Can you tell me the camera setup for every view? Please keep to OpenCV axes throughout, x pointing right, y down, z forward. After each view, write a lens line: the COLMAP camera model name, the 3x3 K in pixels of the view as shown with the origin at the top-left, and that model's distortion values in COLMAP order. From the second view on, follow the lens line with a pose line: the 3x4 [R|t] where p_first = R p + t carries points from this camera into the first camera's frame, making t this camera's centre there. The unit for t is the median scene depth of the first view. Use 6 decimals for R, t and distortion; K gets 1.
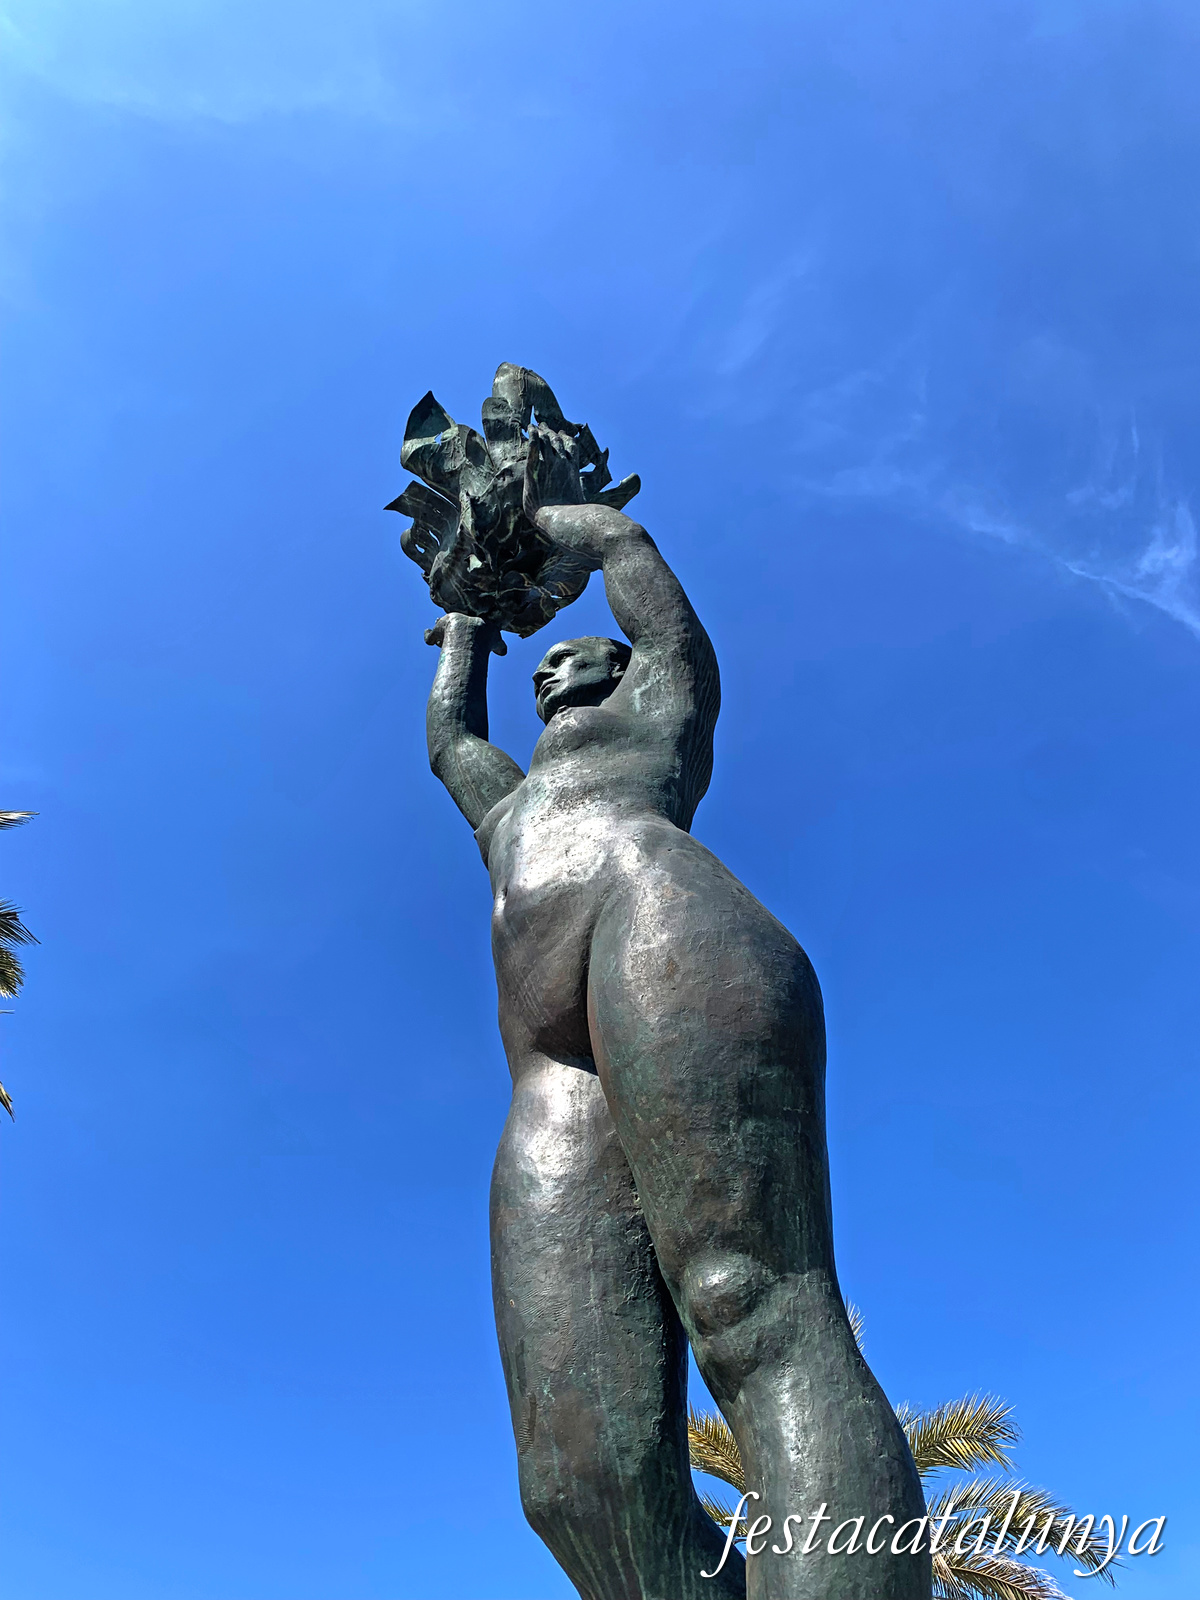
lens RADIAL K [[1204.1, 0, 600.0], [0, 1204.1, 800.0], [0, 0, 1]] dist [0.151395, -0.216561]
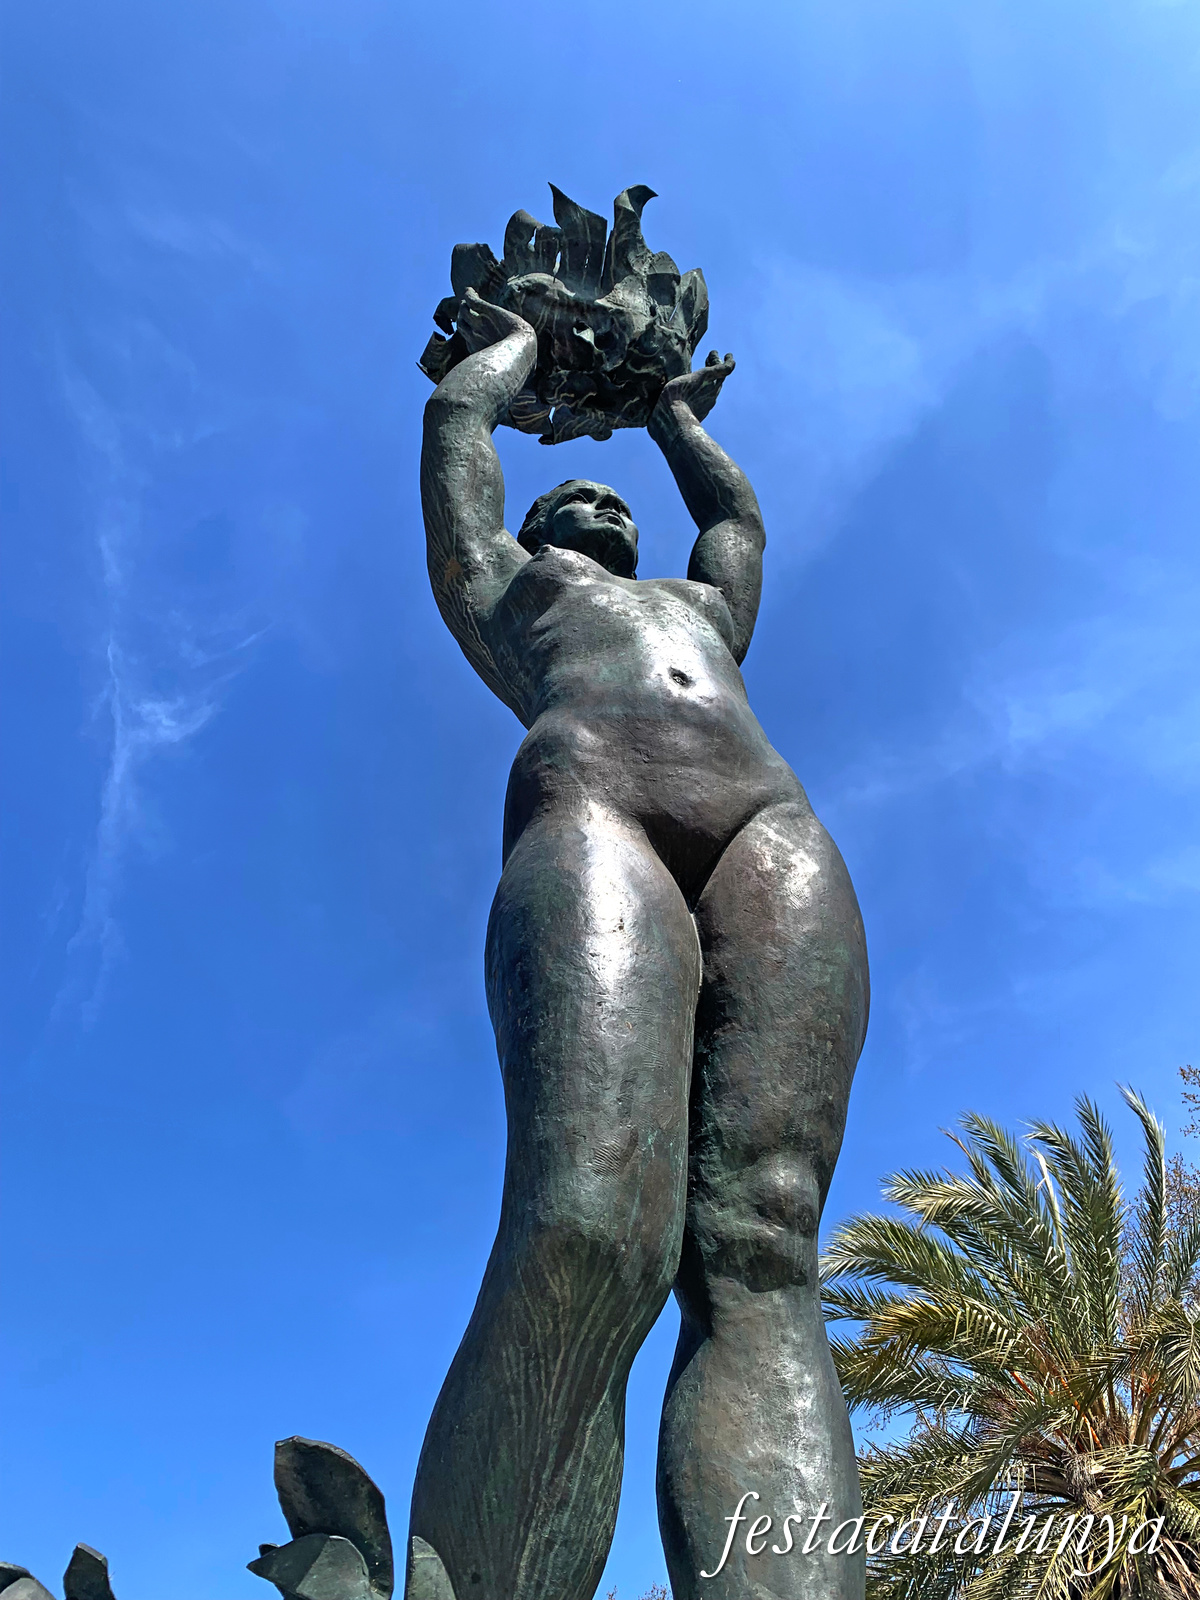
lens RADIAL K [[1237.3, 0, 601.2], [0, 1237.3, 767.4], [0, 0, 1]] dist [0.100042, -0.228783]
pose [[0.250841, 0.794731, 0.552704, -0.570863], [-0.736362, 0.527274, -0.423973, 0.569355], [-0.628371, -0.300640, 0.717471, 0.371444]]
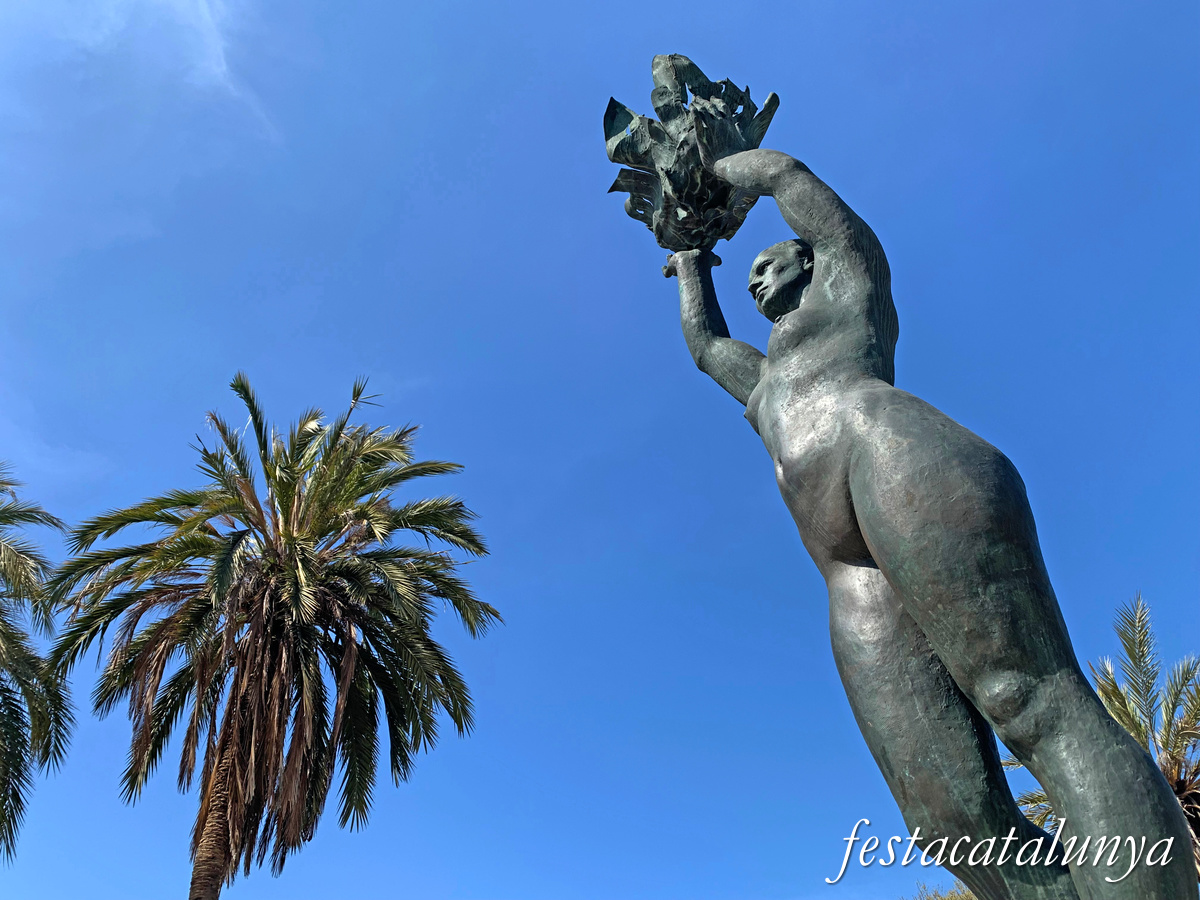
lens RADIAL K [[905.4, 0, 600.0], [0, 905.4, 450.0], [0, 0, 1]] dist [0.036756, 0.002540]
pose [[0.919824, -0.287626, -0.266824, 0.020613], [0.321180, 0.942627, 0.091093, -0.121544], [0.225315, -0.169488, 0.959431, -0.130581]]
